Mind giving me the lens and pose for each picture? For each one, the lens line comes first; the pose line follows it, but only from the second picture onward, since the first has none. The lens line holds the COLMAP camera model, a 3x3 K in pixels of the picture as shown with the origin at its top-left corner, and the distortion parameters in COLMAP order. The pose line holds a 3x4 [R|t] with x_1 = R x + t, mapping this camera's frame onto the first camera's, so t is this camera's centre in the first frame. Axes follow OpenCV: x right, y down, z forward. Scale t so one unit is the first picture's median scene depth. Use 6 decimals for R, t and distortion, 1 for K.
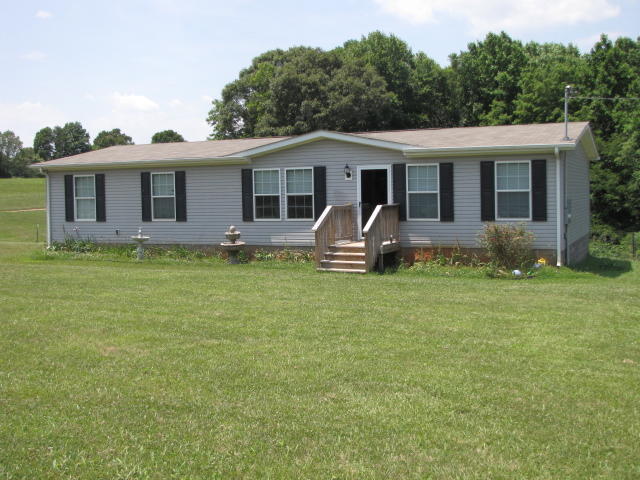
lens RADIAL K [[767.5, 0, 320.0], [0, 767.5, 240.0], [0, 0, 1]] dist [-0.021350, 0.027542]
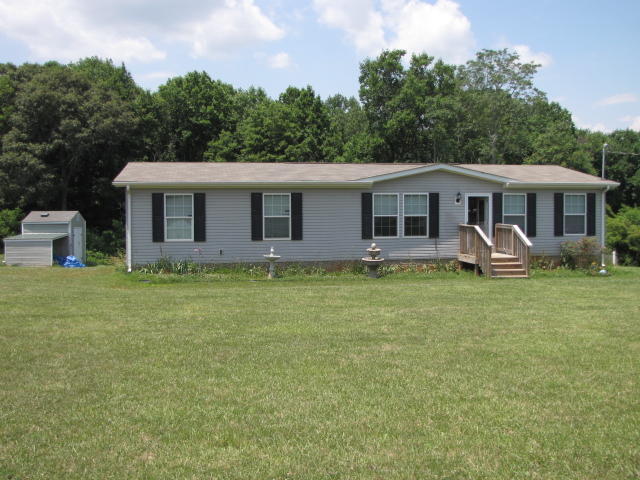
lens RADIAL K [[692.1, 0, 320.0], [0, 692.1, 240.0], [0, 0, 1]] dist [-0.190489, 0.396295]
pose [[0.824715, -0.016304, 0.565313, -0.726952], [0.025140, 0.999653, -0.007846, -0.016908], [-0.564989, 0.020682, 0.824839, 0.202434]]
